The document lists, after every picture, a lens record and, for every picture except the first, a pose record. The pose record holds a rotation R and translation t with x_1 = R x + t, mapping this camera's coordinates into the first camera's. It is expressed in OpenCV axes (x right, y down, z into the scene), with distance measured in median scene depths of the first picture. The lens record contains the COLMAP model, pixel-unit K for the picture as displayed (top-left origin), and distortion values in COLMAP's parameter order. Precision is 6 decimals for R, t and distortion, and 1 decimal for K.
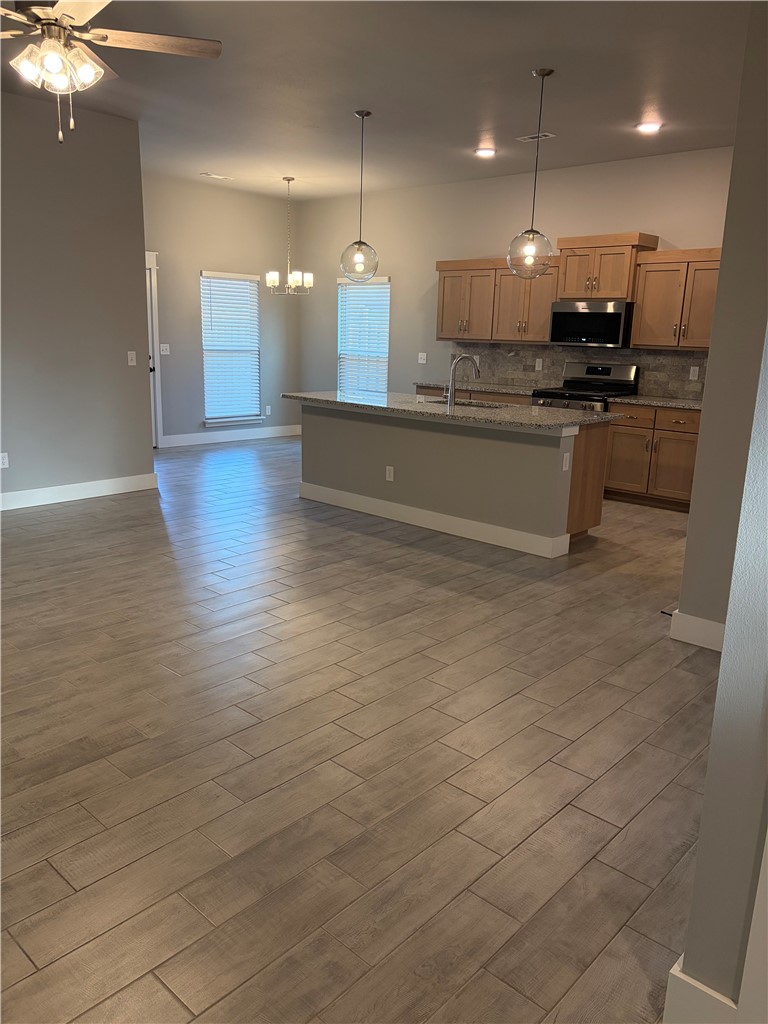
lens RADIAL K [[768.6, 0, 388.4], [0, 768.6, 509.2], [0, 0, 1]] dist [0.052635, -0.059049]
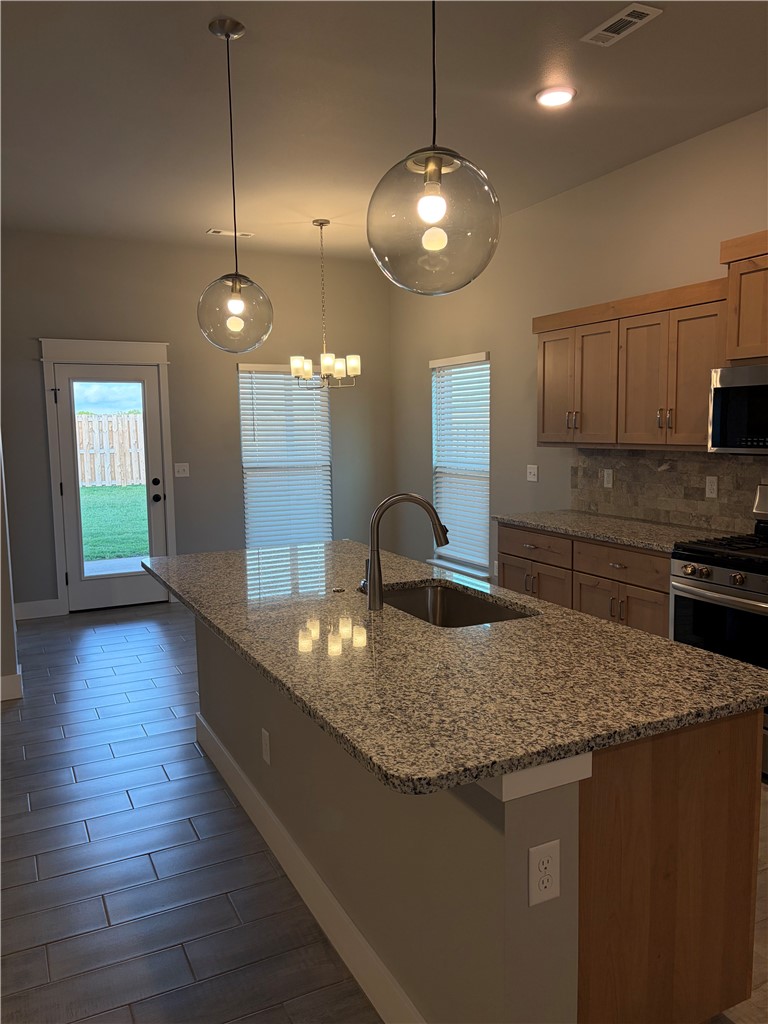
lens RADIAL K [[768.6, 0, 382.1], [0, 768.6, 521.4], [0, 0, 1]] dist [0.052635, -0.059049]
pose [[0.933203, 0.002112, -0.359343, 0.171782], [-0.040271, 0.994298, -0.098740, -0.100839], [0.357086, 0.106615, 0.927967, 0.421858]]
